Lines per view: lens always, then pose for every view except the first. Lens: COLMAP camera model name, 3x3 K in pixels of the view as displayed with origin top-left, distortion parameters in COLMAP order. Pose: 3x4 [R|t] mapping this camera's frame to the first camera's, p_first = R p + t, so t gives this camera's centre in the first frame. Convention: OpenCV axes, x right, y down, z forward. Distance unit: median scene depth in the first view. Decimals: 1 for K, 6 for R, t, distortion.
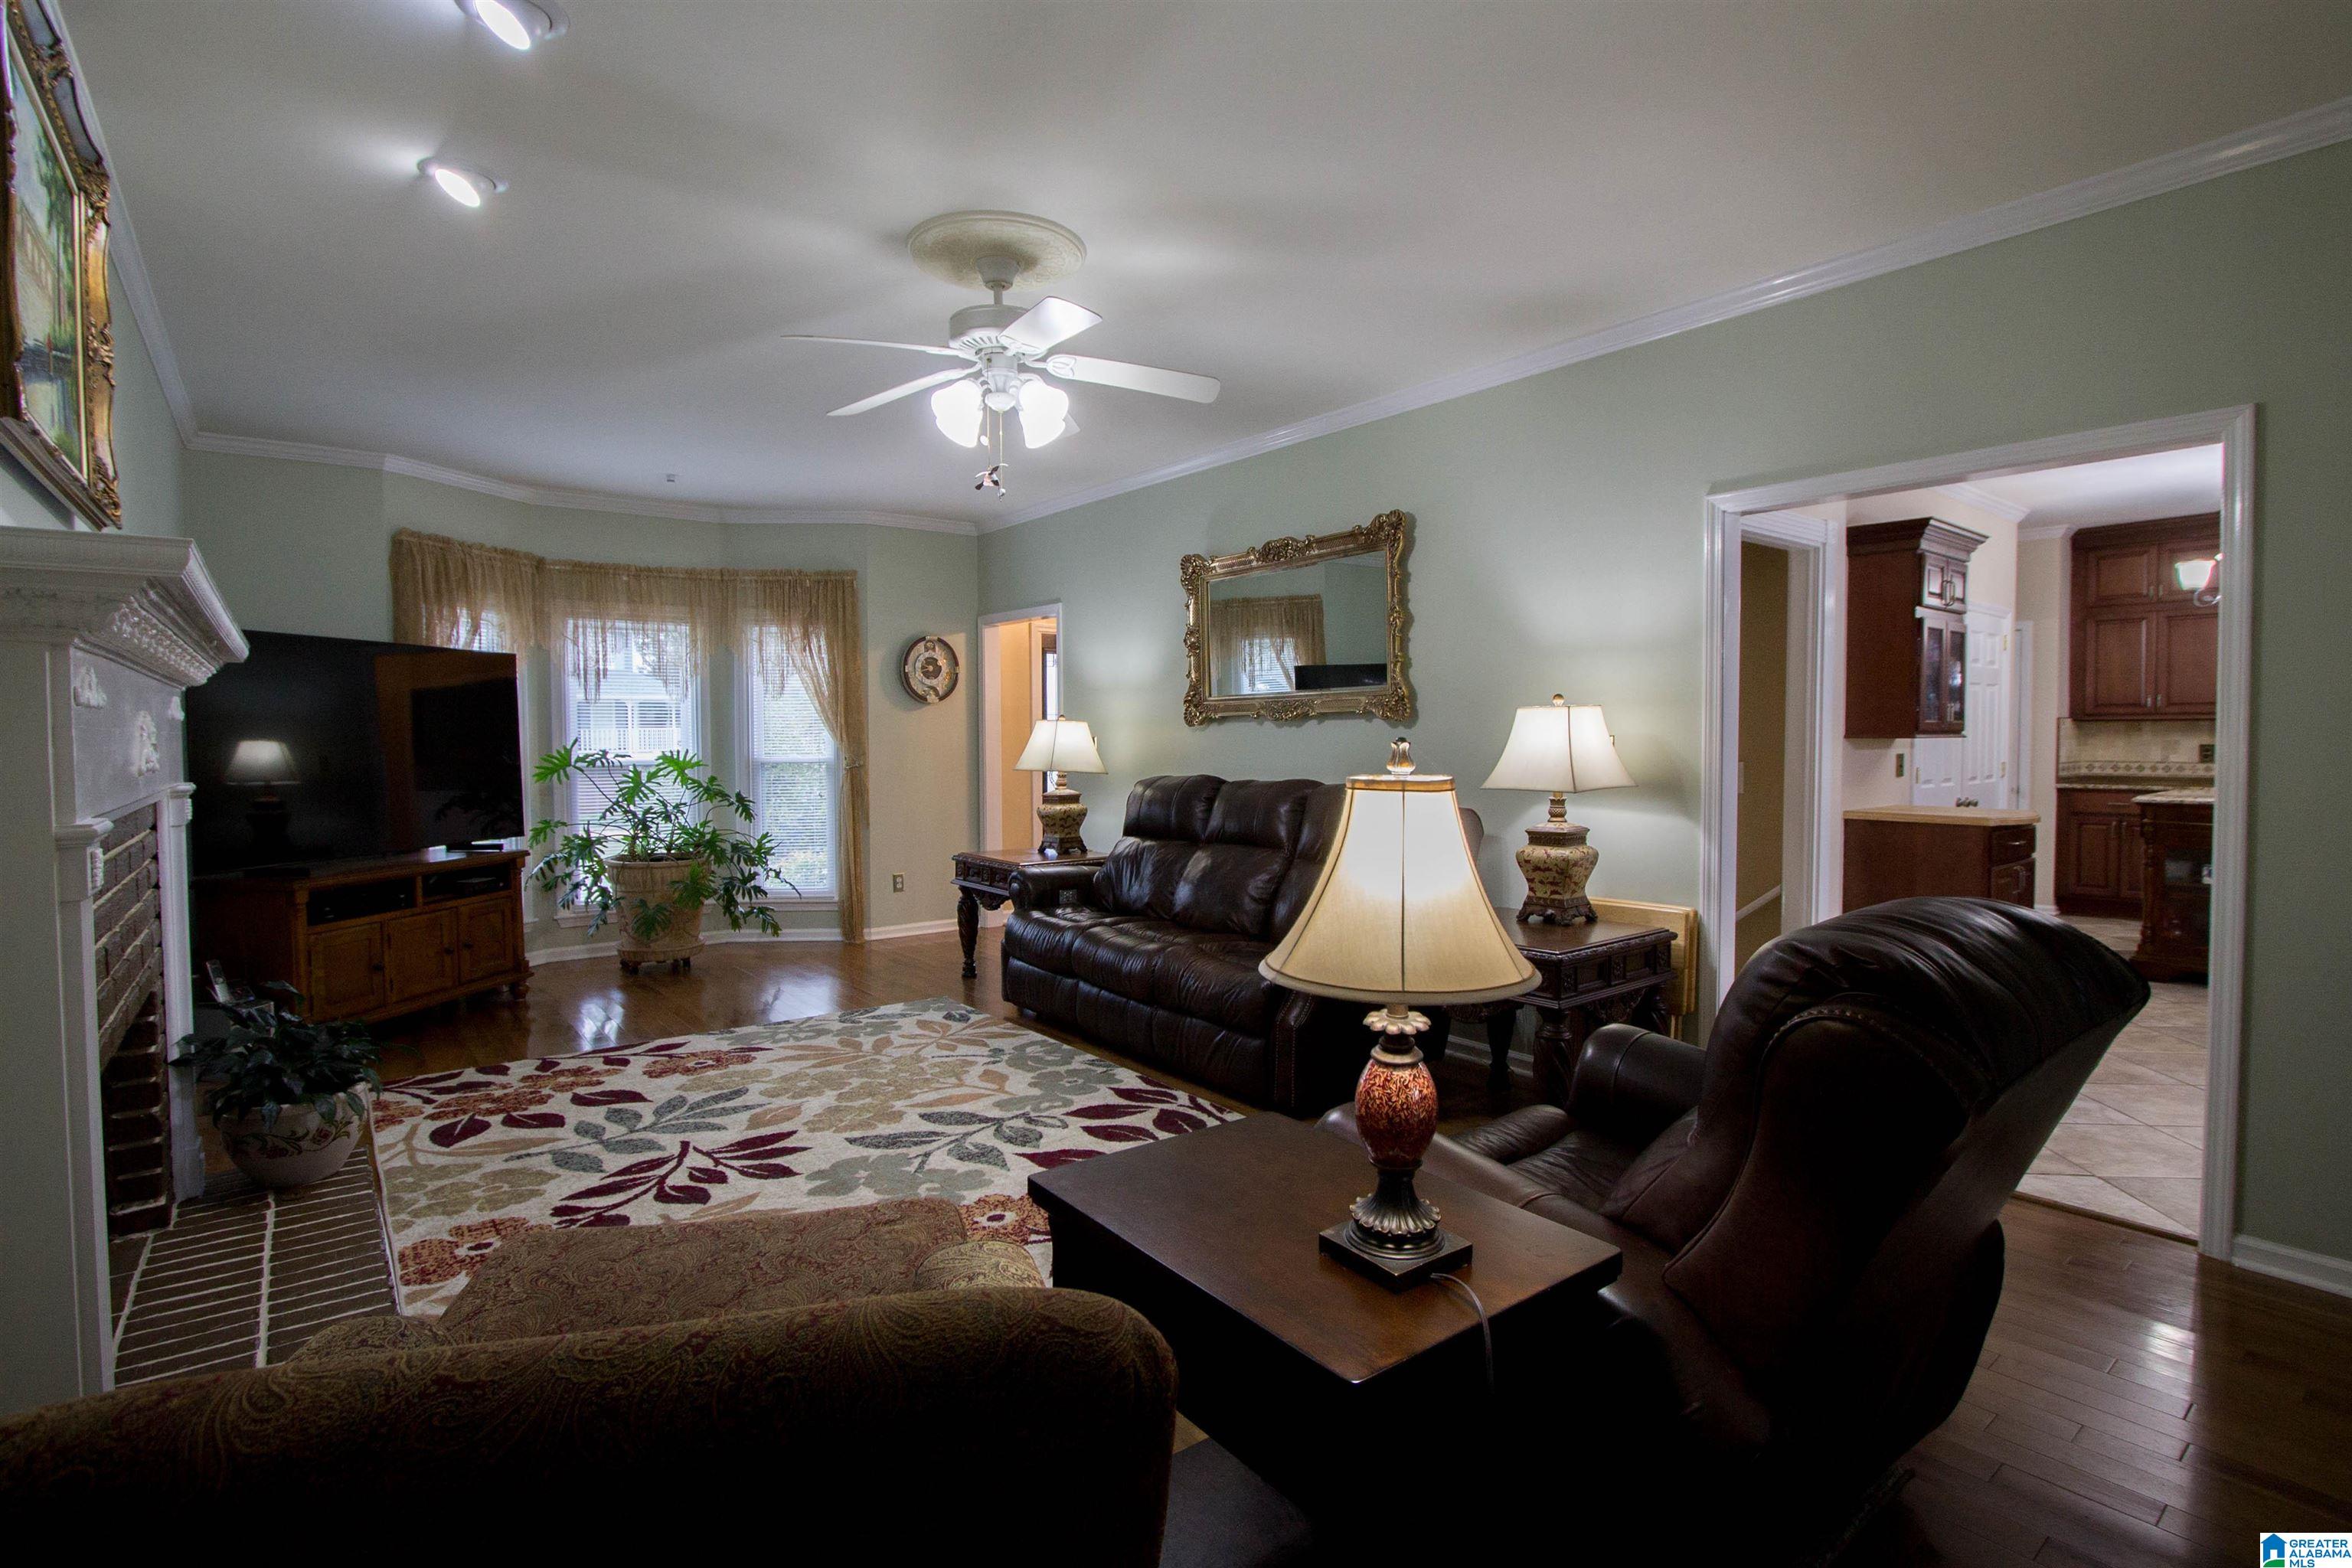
lens RADIAL K [[1098.6, 0, 1167.4], [0, 1098.6, 775.3], [0, 0, 1]] dist [-0.023516, -0.000513]
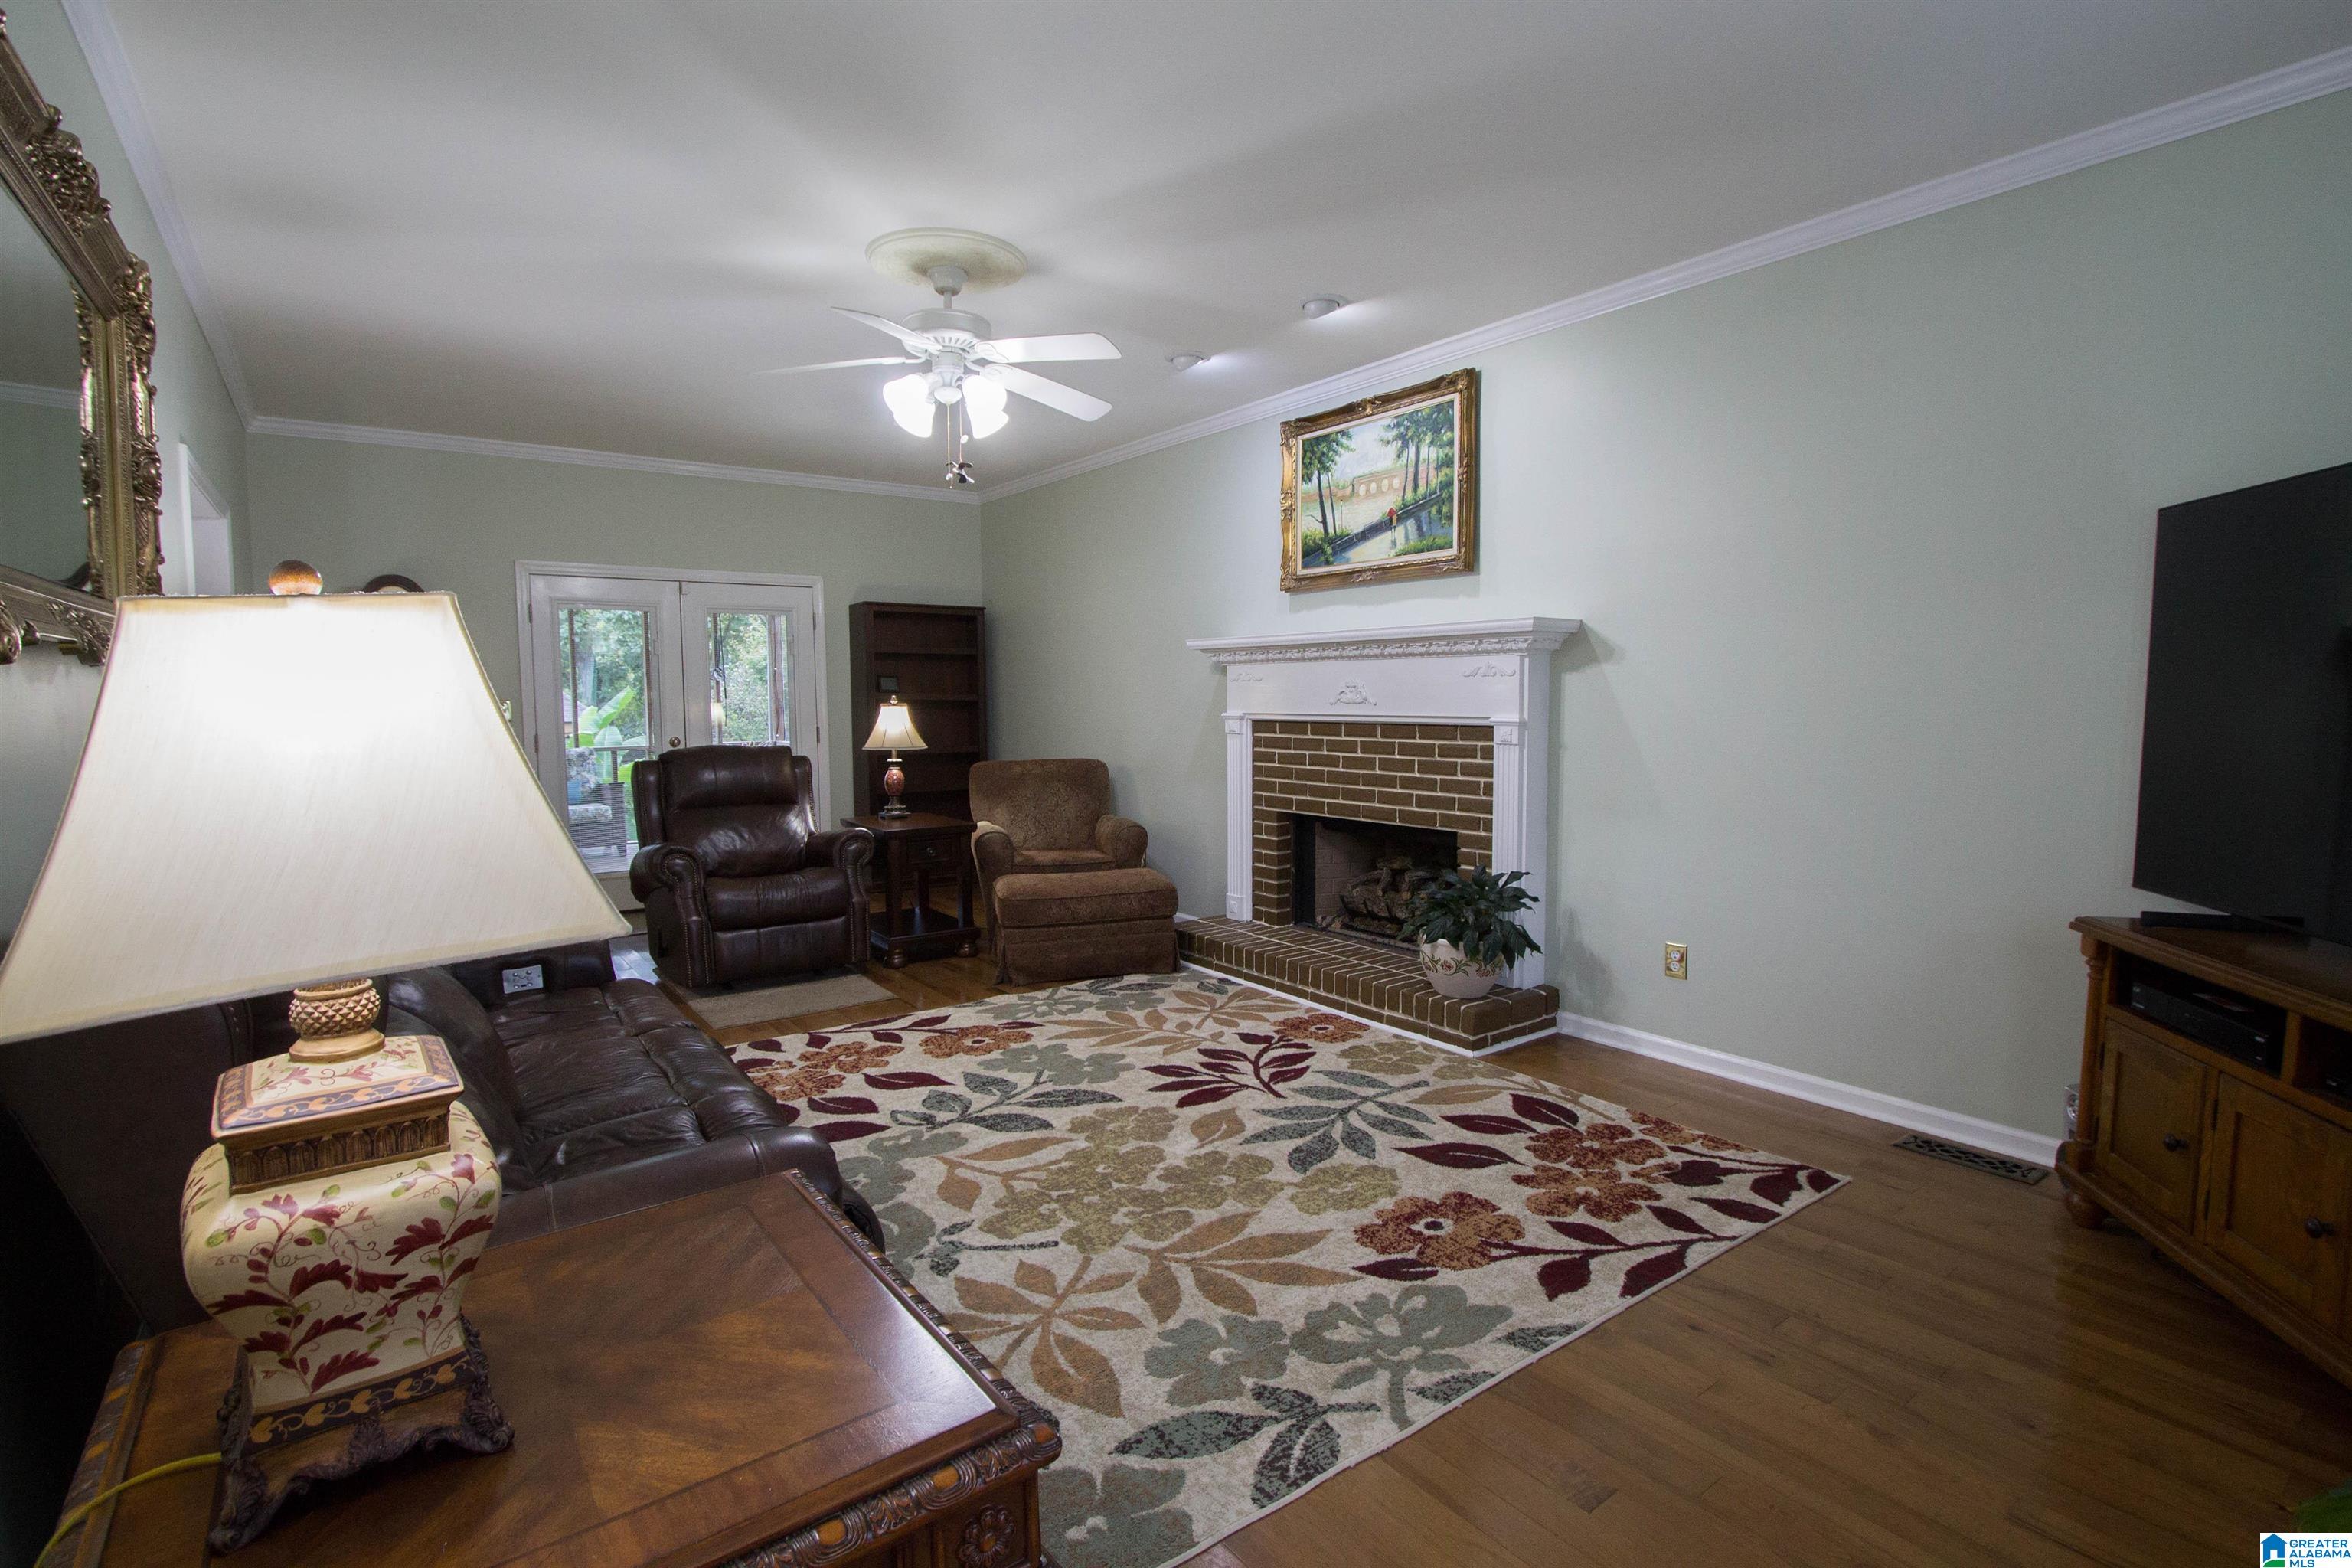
lens RADIAL K [[1098.6, 0, 1167.4], [0, 1098.6, 775.3], [0, 0, 1]] dist [-0.023516, -0.000513]
pose [[-0.999443, 0.009757, 0.031921, -0.356597], [0.013299, 0.993539, 0.112706, -0.067300], [-0.030615, 0.113068, -0.993115, 1.874647]]
